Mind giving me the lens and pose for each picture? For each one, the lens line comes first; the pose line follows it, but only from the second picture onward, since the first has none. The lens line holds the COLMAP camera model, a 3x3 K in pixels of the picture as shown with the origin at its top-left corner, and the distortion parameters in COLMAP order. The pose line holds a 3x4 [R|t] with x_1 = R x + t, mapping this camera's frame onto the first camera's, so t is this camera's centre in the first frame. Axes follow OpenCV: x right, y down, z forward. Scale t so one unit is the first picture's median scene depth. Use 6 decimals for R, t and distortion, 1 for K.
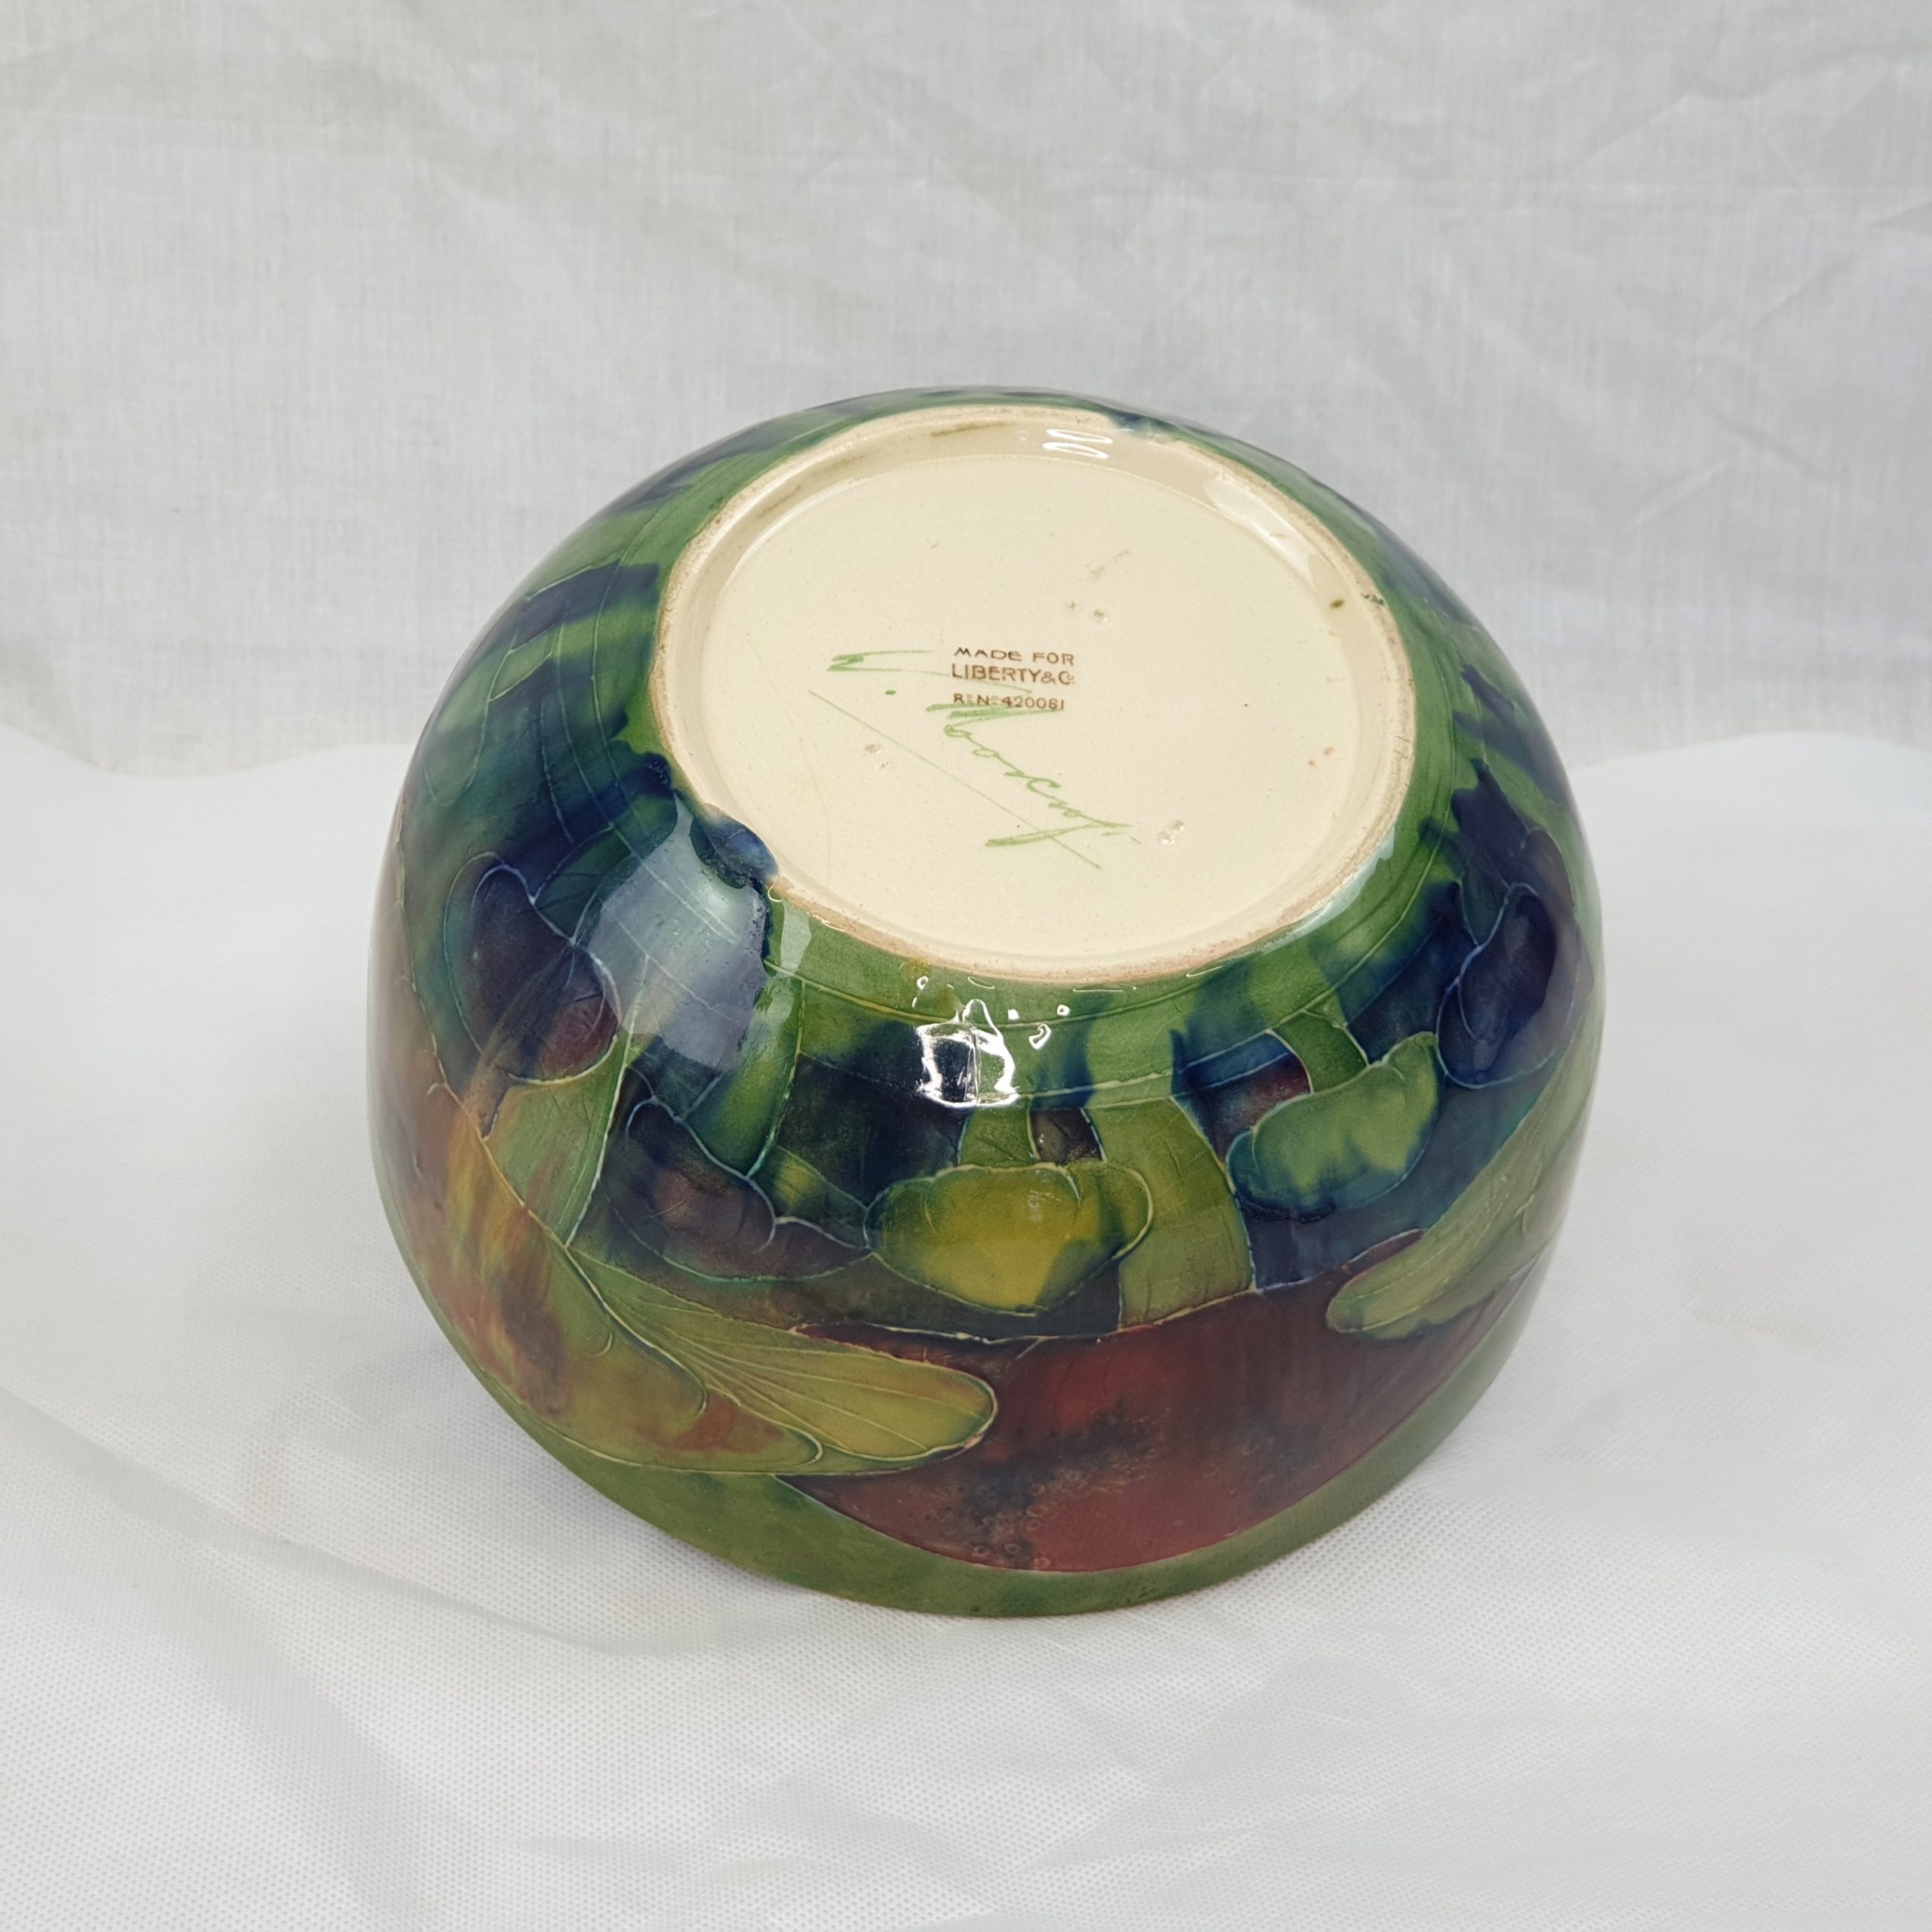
lens RADIAL K [[3763.0, 0, 966.0], [0, 3763.0, 966.0], [0, 0, 1]] dist [-0.391950, 12.525133]
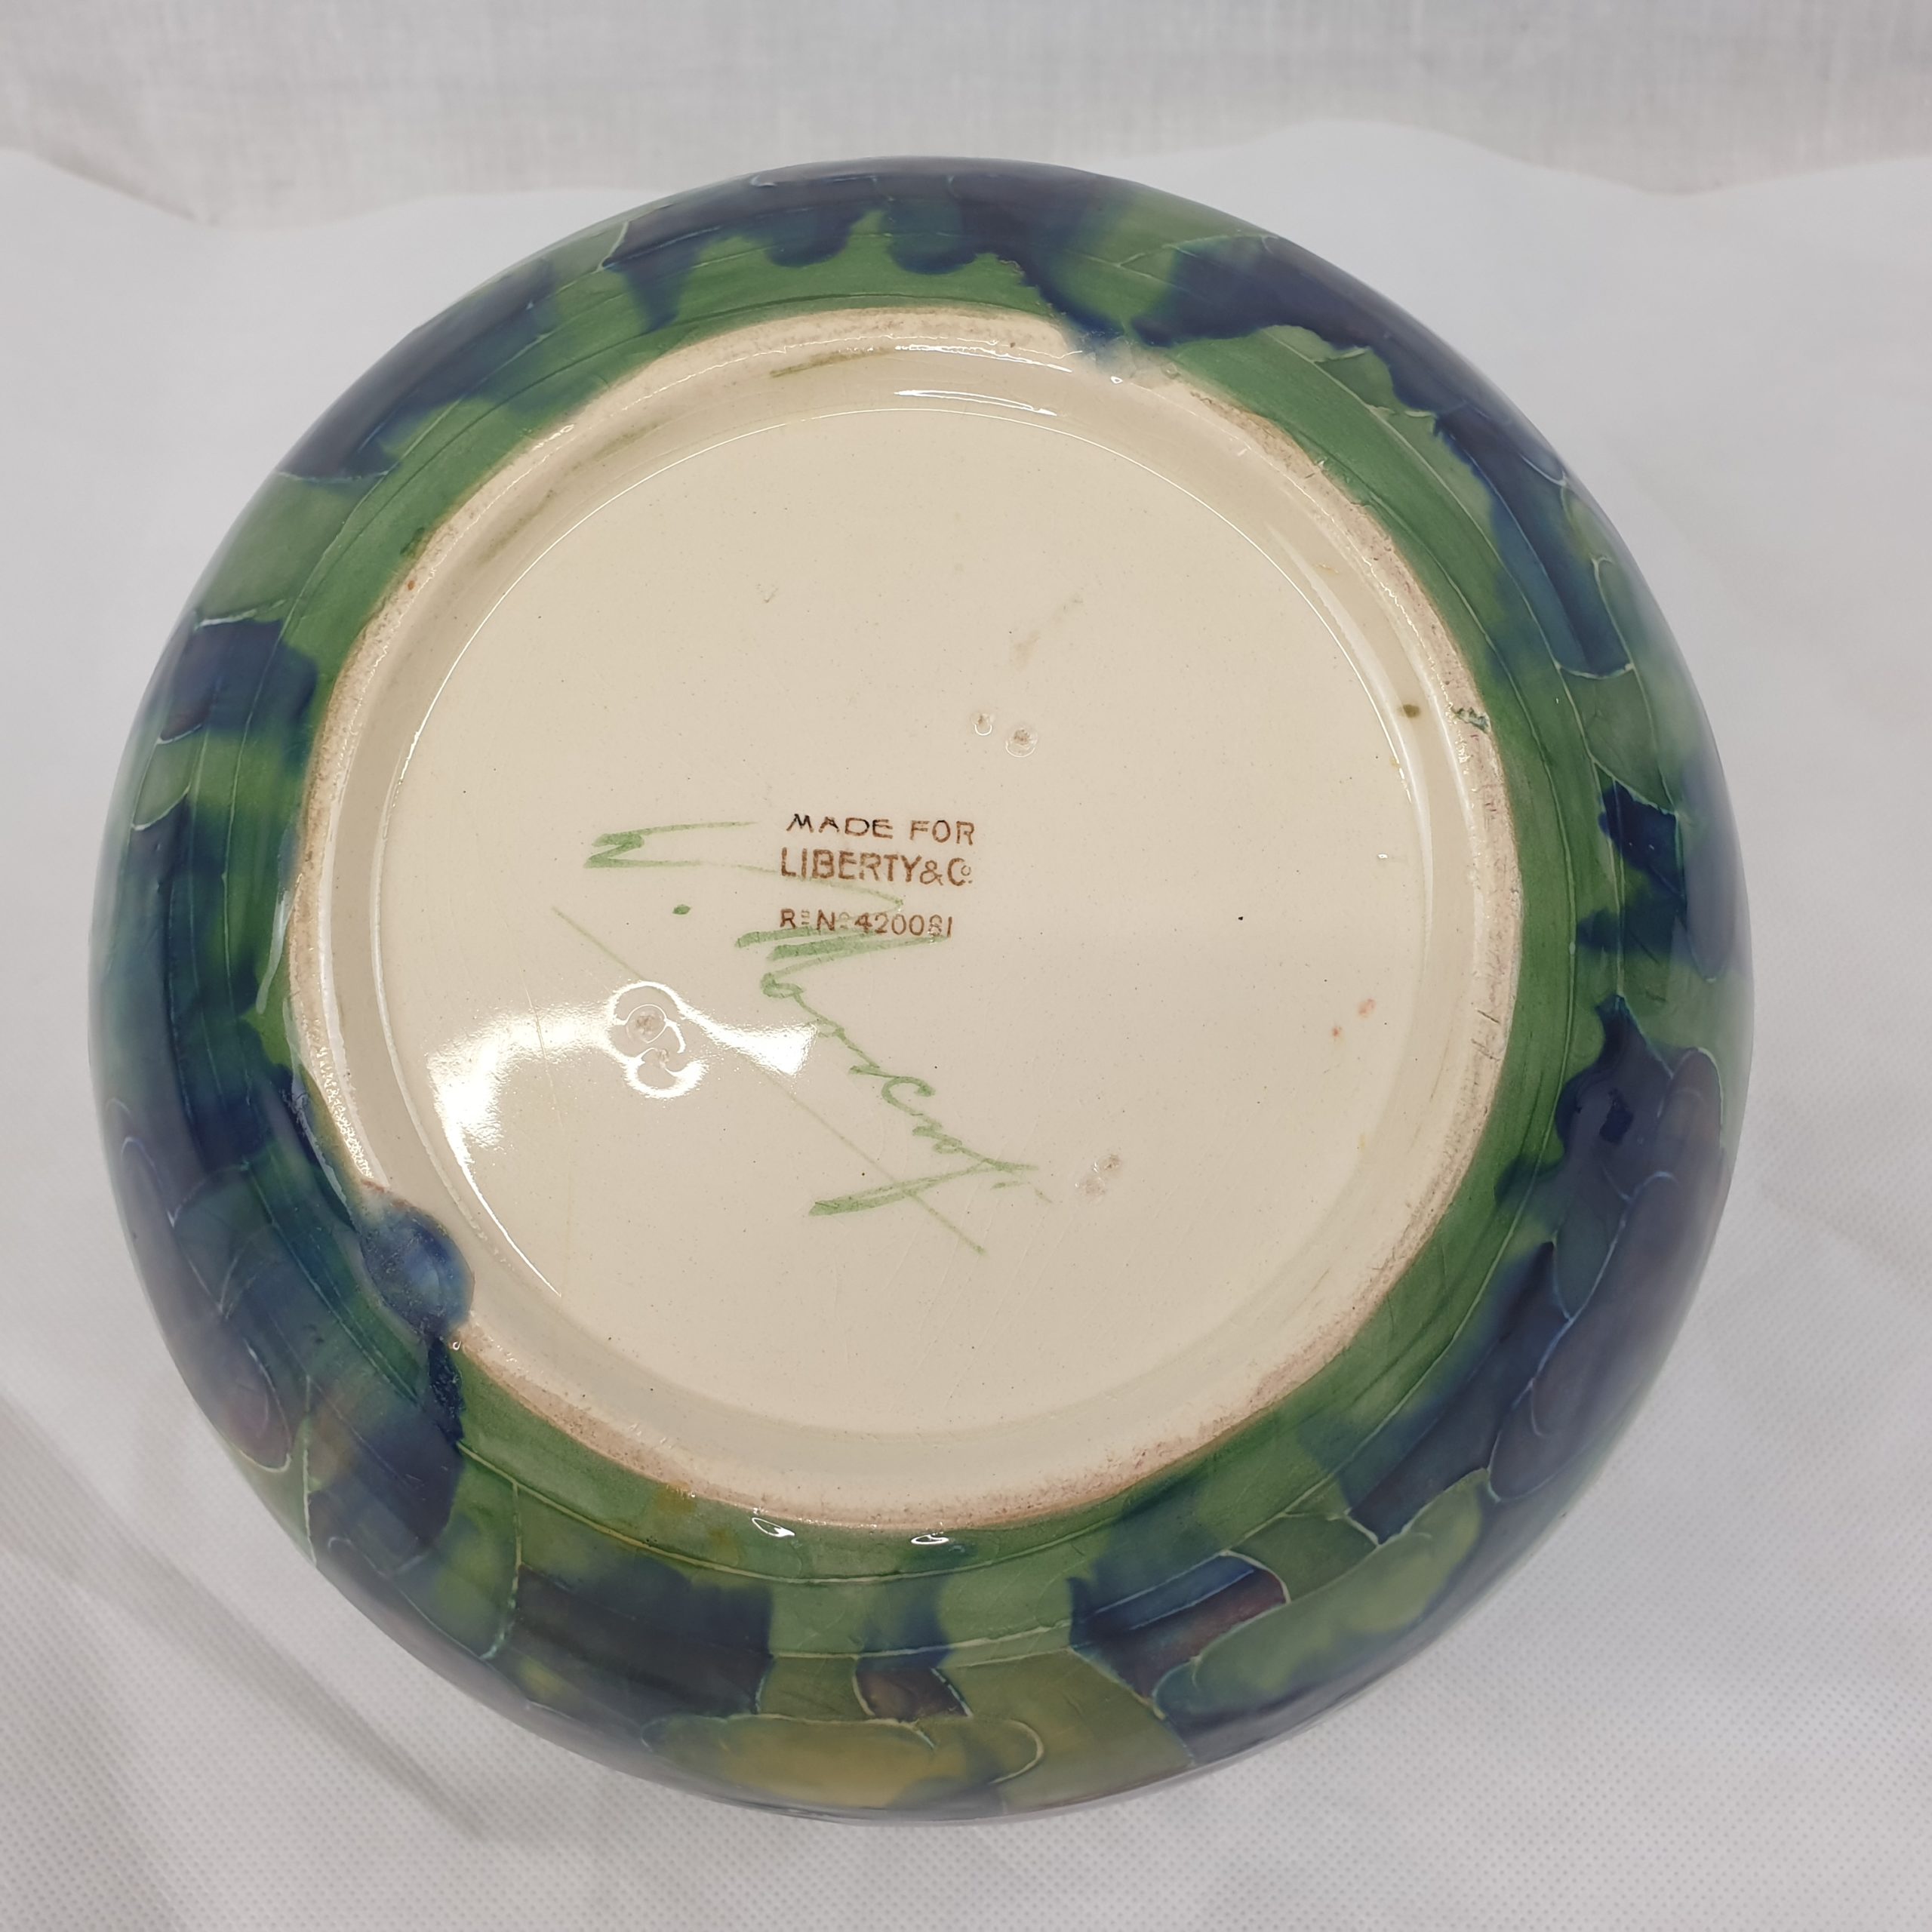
lens RADIAL K [[2041.8, 0, 966.0], [0, 2041.8, 966.0], [0, 0, 1]] dist [0.309222, -1.402241]
pose [[0.993287, 0.042814, -0.107462, 0.068032], [0.017937, 0.860742, 0.508726, -0.247802], [0.114278, -0.507238, 0.854195, 0.712993]]
